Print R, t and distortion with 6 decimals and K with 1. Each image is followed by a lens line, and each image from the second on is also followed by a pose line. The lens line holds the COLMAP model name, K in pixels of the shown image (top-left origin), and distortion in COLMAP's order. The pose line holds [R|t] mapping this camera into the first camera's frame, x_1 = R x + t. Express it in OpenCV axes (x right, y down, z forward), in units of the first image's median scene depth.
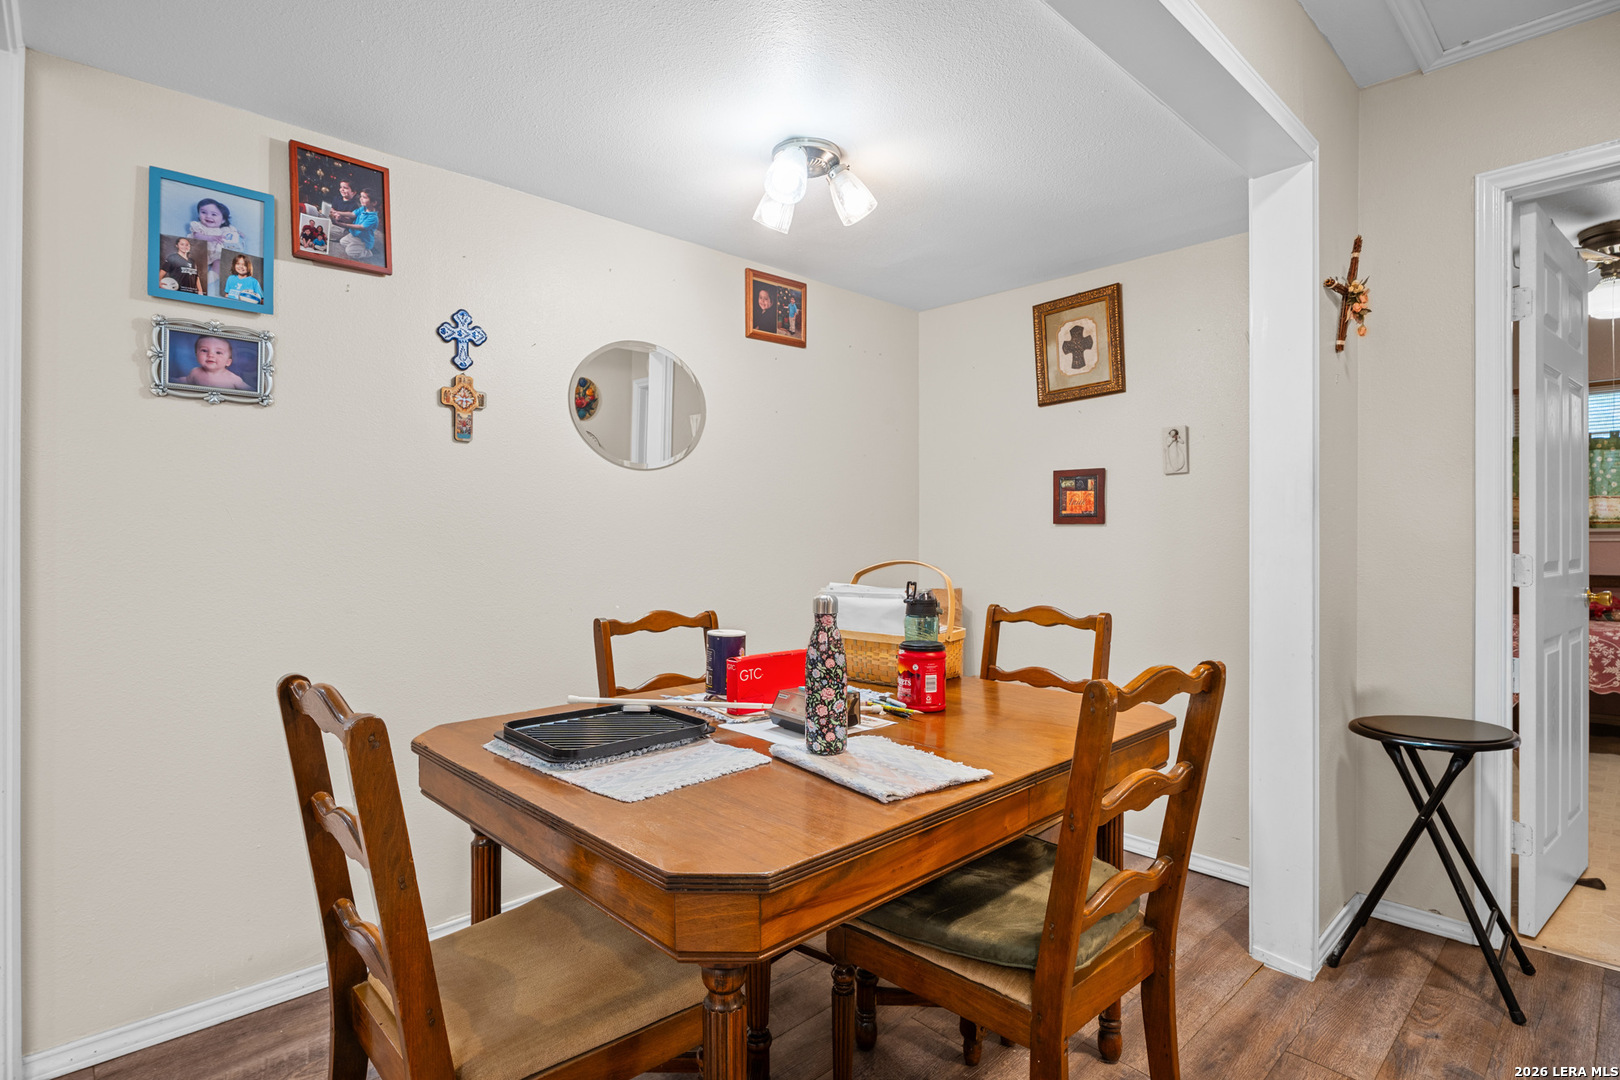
lens RADIAL K [[815.5, 0, 784.7], [0, 815.5, 532.3], [0, 0, 1]] dist [-0.004190, -0.000982]
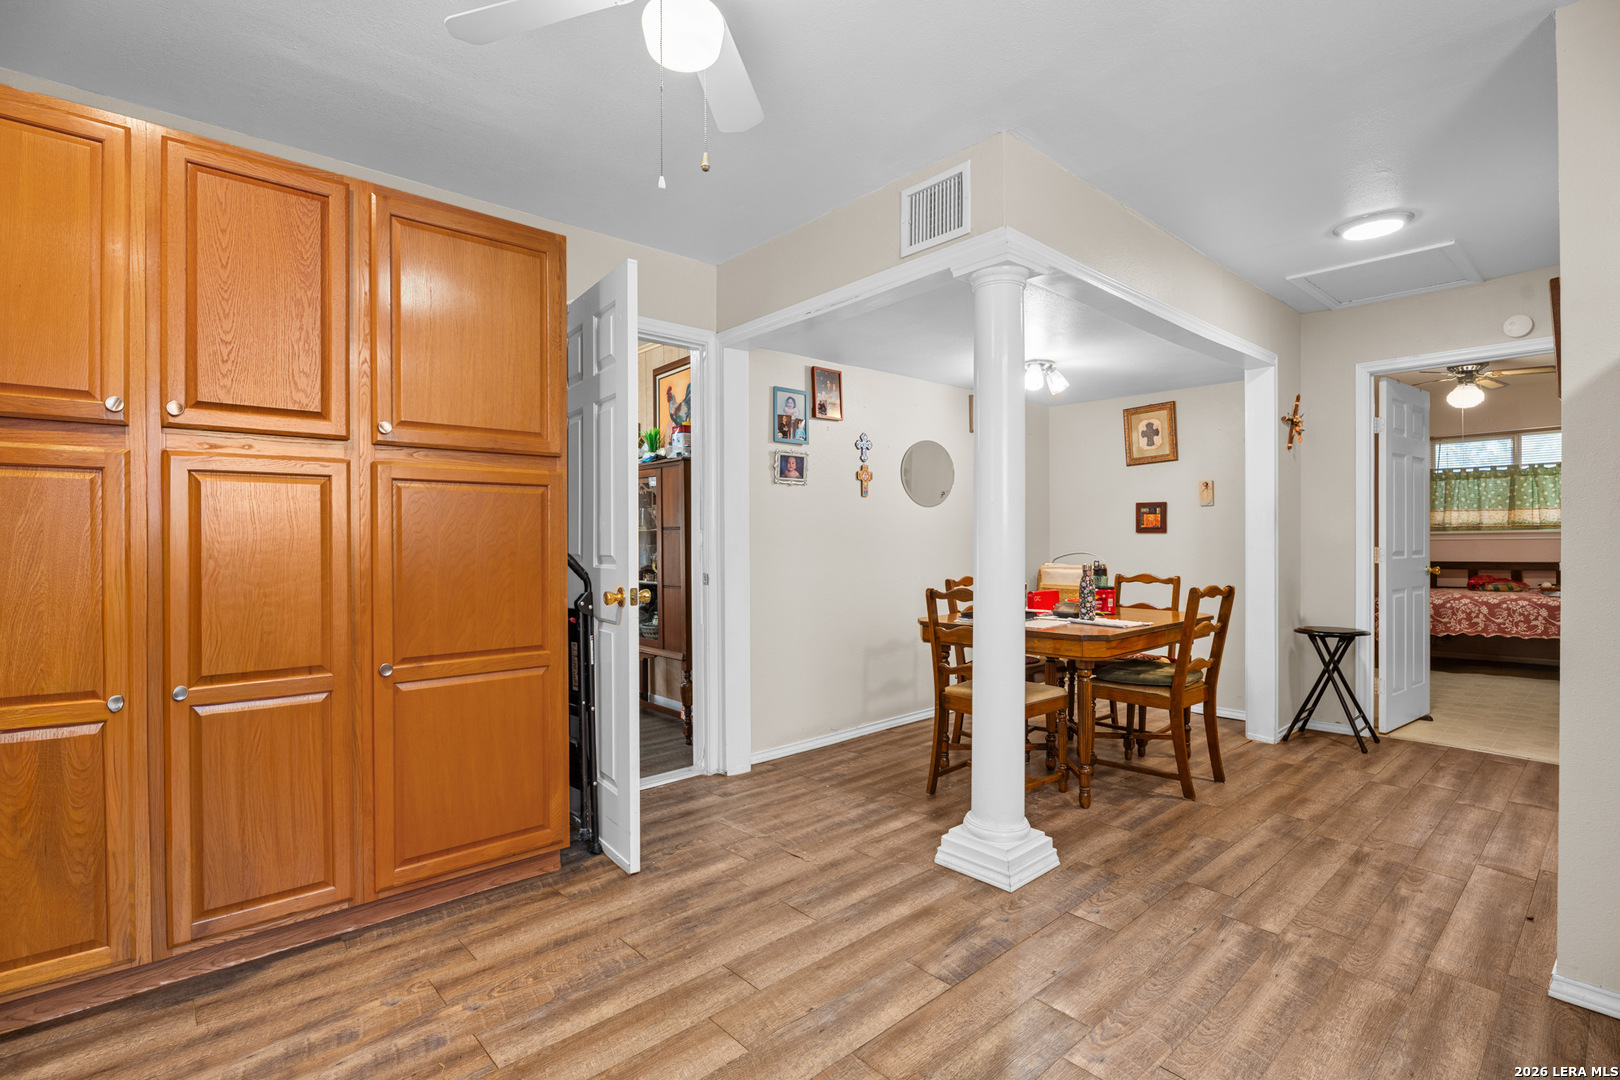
lens RADIAL K [[754.1, 0, 804.2], [0, 754.1, 542.3], [0, 0, 1]] dist [-0.007354, 0.000171]
pose [[0.999800, -0.006613, -0.018855, -0.519088], [0.006815, 0.999920, 0.010695, -0.016456], [0.018783, -0.010821, 0.999765, -0.940900]]
